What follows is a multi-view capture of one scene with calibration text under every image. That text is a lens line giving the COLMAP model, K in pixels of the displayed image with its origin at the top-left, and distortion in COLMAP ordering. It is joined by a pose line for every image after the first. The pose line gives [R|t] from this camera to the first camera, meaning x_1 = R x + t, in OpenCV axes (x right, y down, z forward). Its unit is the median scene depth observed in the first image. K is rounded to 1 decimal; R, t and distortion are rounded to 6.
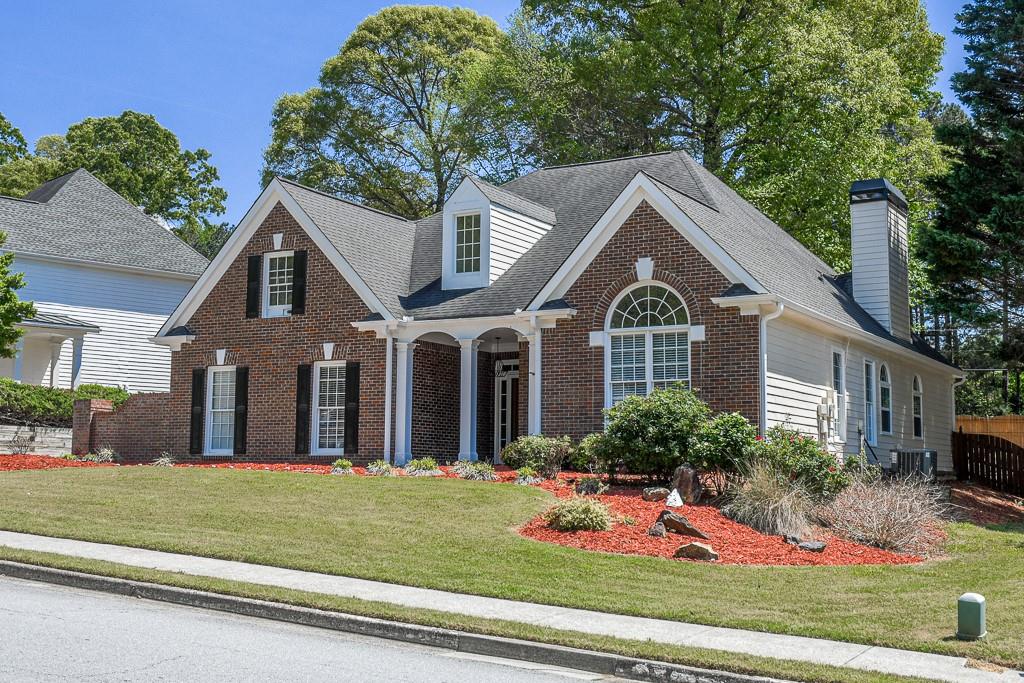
lens RADIAL K [[1246.9, 0, 451.7], [0, 1246.9, 319.4], [0, 0, 1]] dist [0.144317, -0.000032]
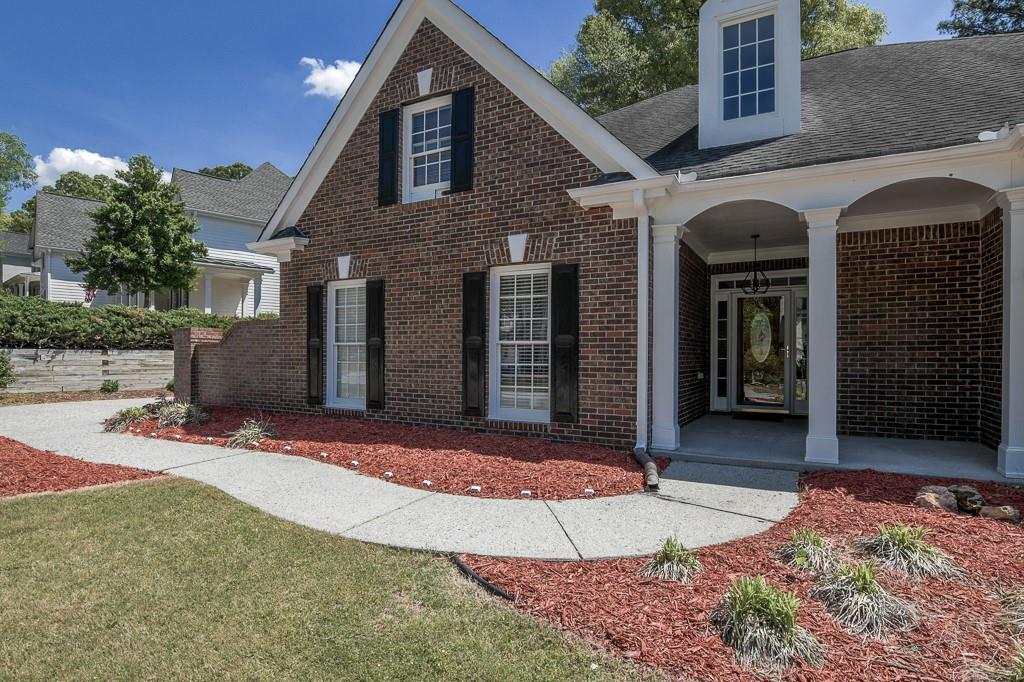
lens RADIAL K [[547.9, 0, 507.4], [0, 547.9, 351.7], [0, 0, 1]] dist [-0.004746, 0.000353]
pose [[0.998773, -0.009186, 0.048653, -0.115798], [0.003468, 0.993205, 0.116327, 0.043803], [-0.049391, -0.116015, 0.992019, 0.730057]]
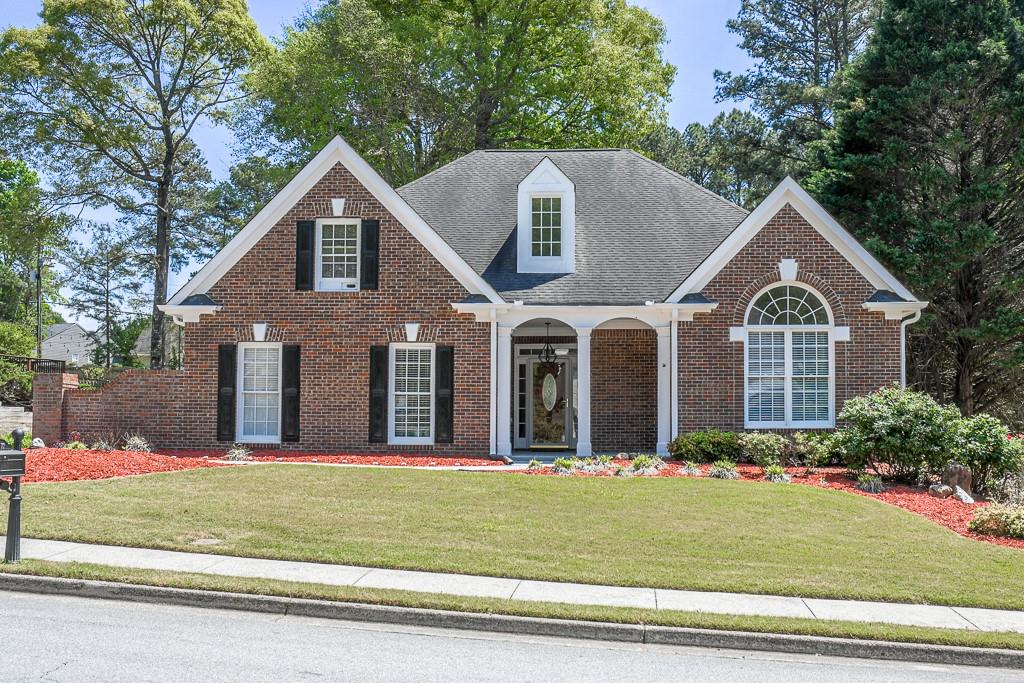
lens RADIAL K [[1117.4, 0, 512.0], [0, 1117.4, 341.5], [0, 0, 1]] dist [-0.024607, -0.012590]
pose [[0.888404, 0.029312, 0.458126, -0.407811], [-0.053085, 0.997824, 0.039101, -0.003899], [-0.455983, -0.059057, 0.888027, 0.231666]]
